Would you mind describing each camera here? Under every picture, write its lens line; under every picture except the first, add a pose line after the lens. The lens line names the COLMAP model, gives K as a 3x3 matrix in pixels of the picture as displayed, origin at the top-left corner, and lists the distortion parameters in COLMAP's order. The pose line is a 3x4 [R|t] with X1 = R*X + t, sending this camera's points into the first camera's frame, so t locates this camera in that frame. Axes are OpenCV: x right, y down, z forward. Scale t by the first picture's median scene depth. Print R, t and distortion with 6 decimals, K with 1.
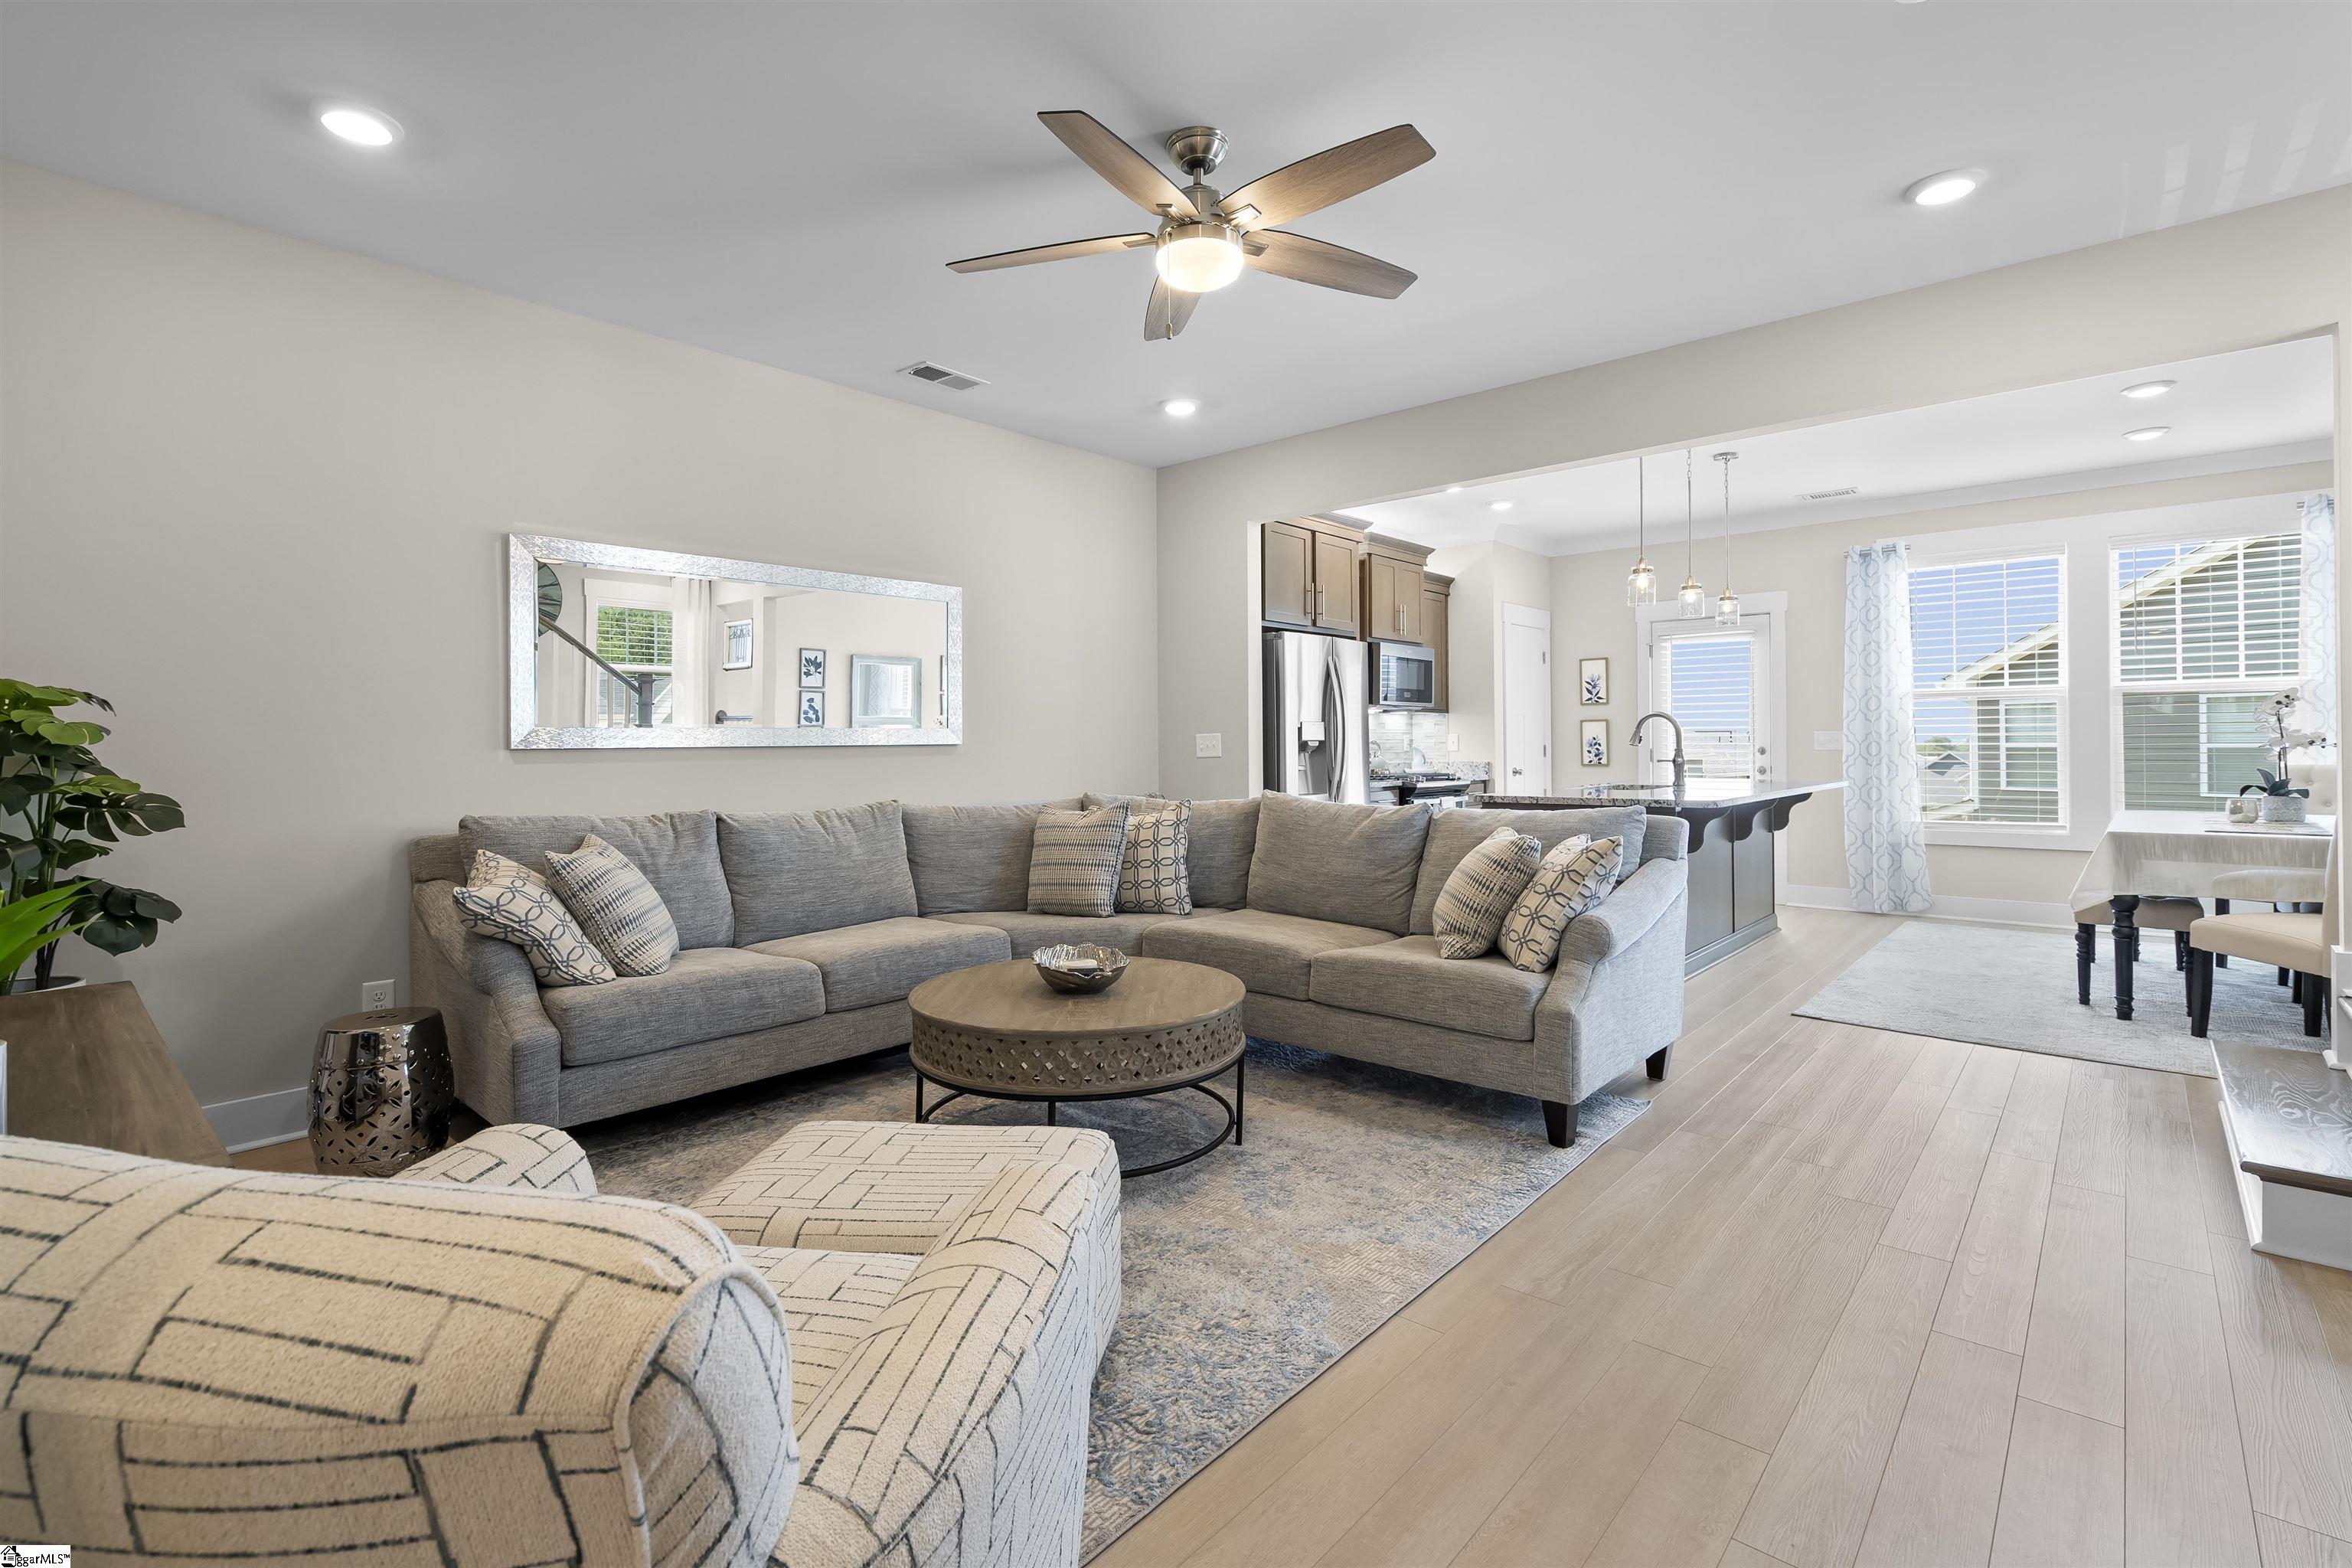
lens RADIAL K [[1067.1, 0, 1188.5], [0, 1067.1, 745.9], [0, 0, 1]] dist [0.000881, 0.001372]
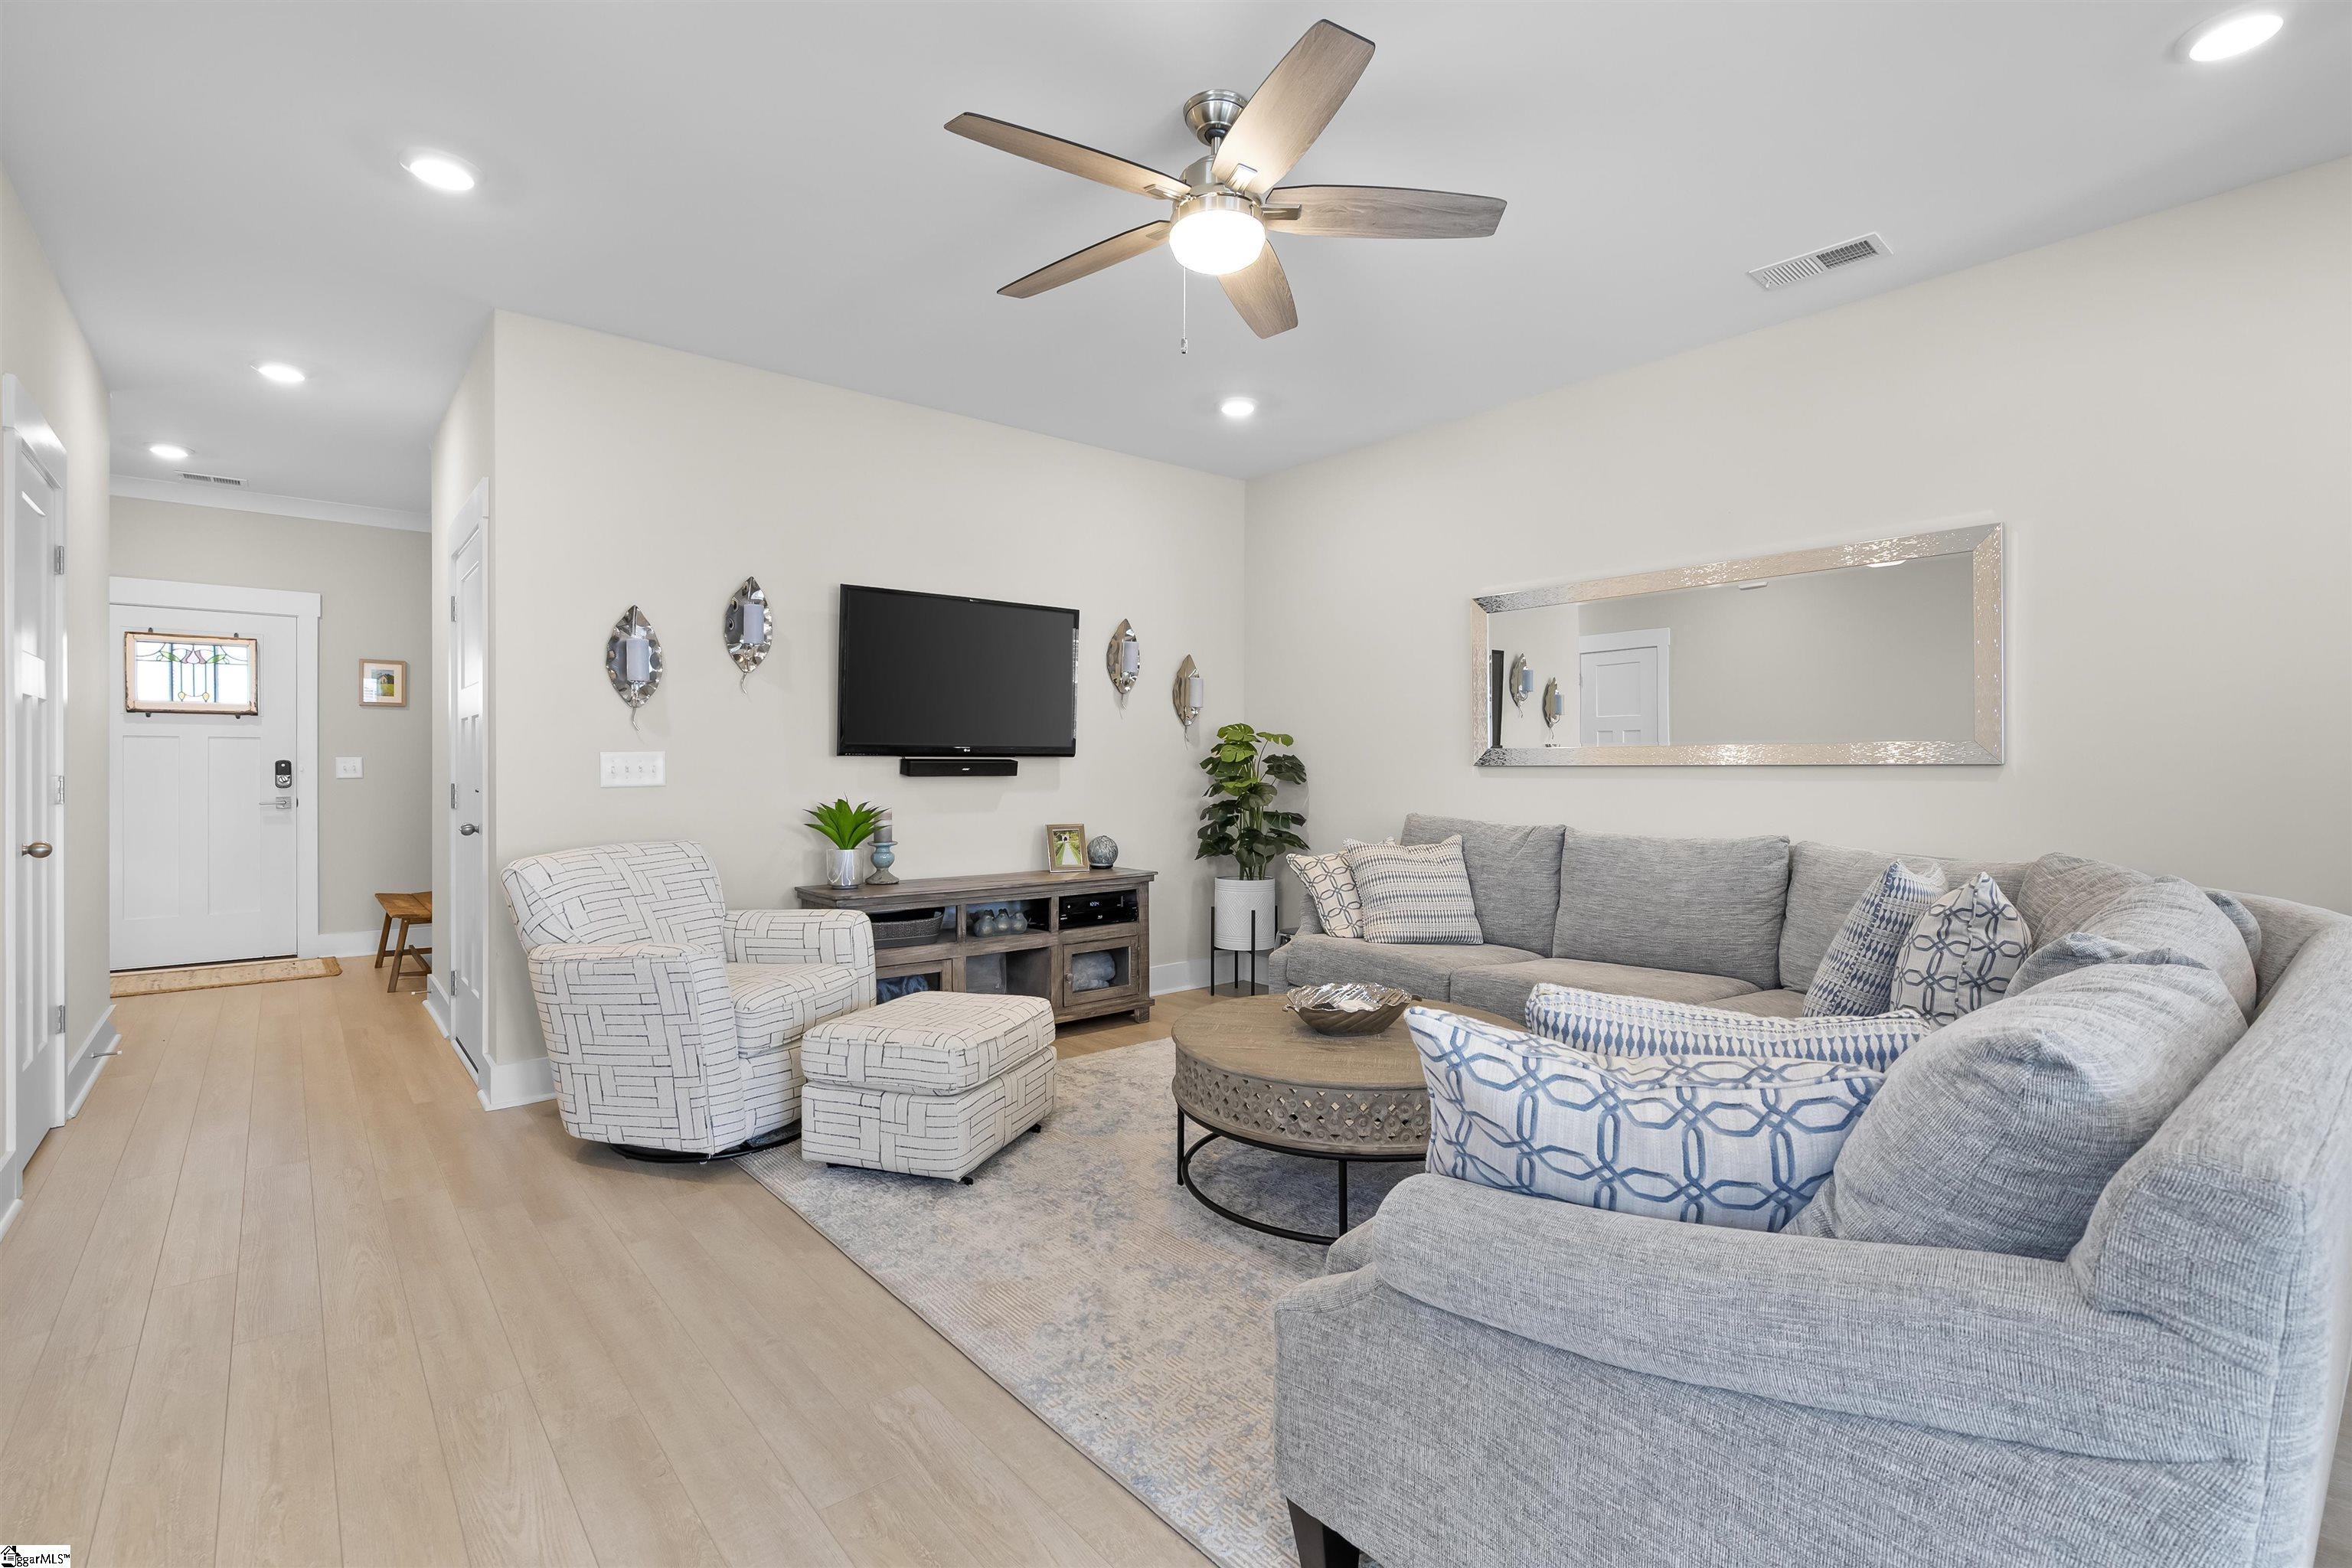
lens RADIAL K [[1067.1, 0, 1173.3], [0, 1067.1, 765.5], [0, 0, 1]] dist [0.000881, 0.001372]
pose [[-0.156070, 0.006099, -0.987727, 0.358840], [-0.001112, 0.999979, 0.006350, -0.002917], [0.987745, 0.002089, -0.156060, 0.428320]]
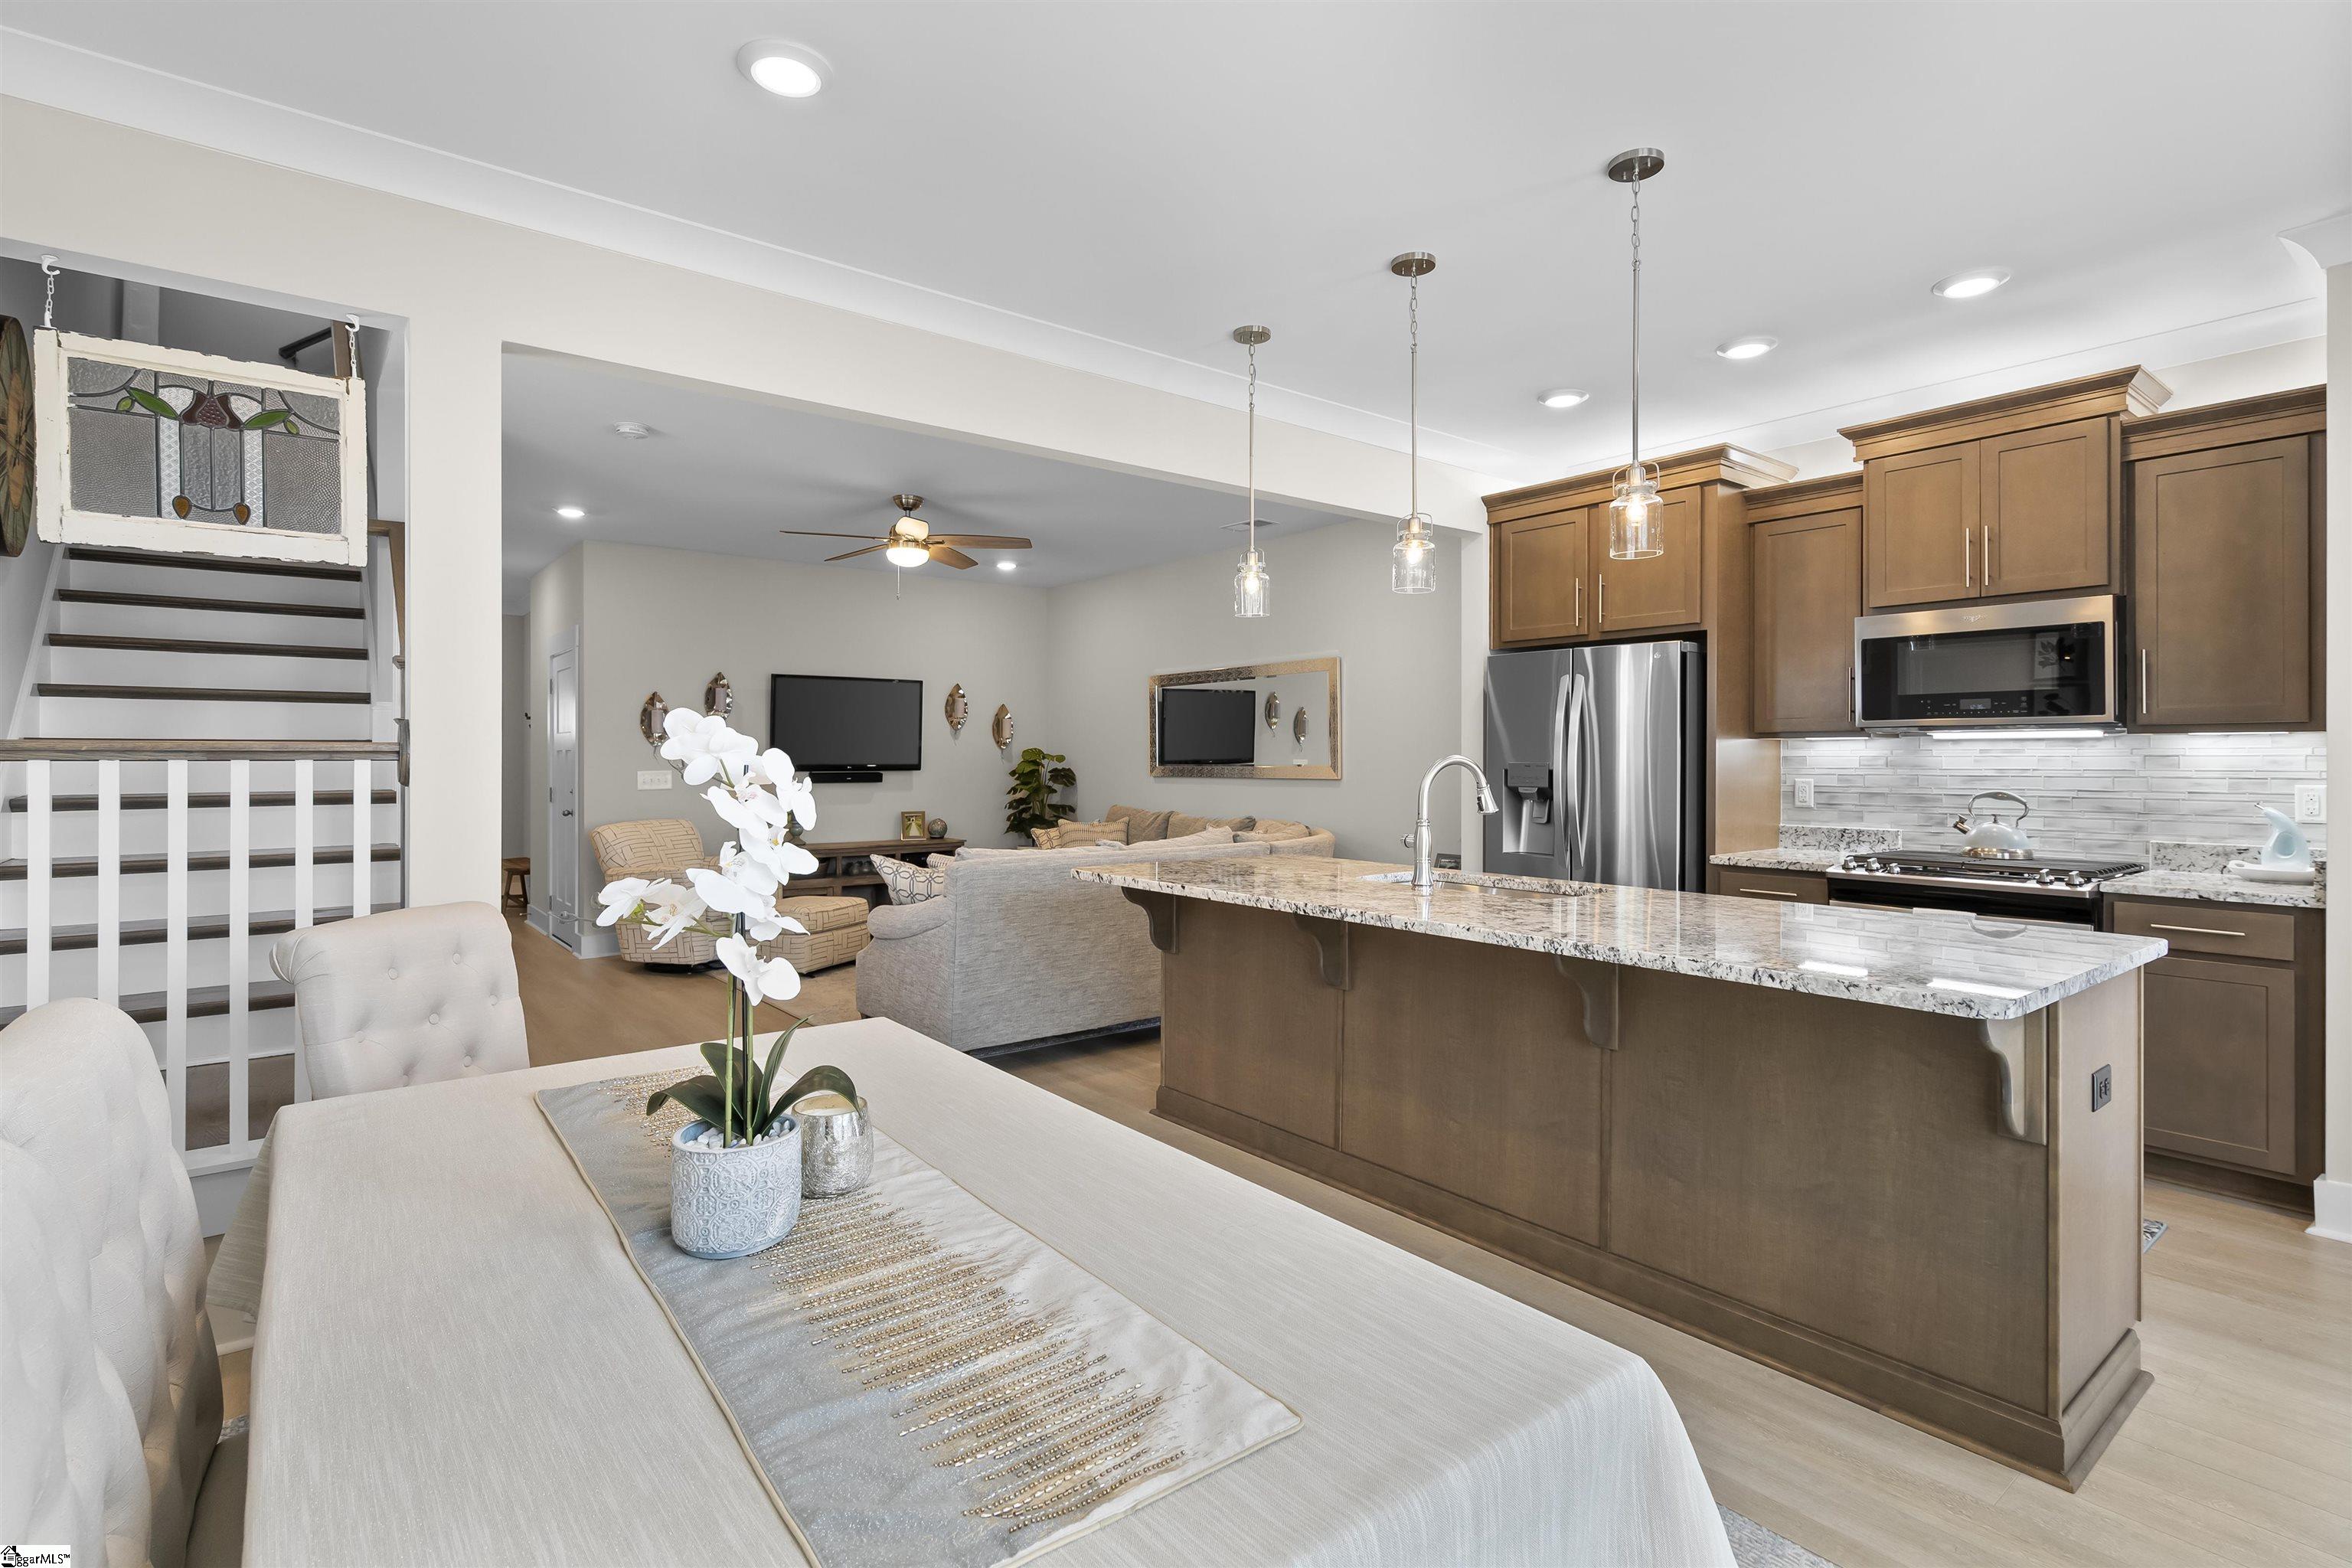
lens RADIAL K [[1134.4, 0, 1185.2], [0, 1134.4, 754.1], [0, 0, 1]] dist [0.004491, 0.001316]
pose [[-0.178504, 0.003743, -0.983932, 0.850039], [-0.000089, 0.999993, 0.003821, -0.027499], [0.983939, 0.000770, -0.178502, 0.769533]]
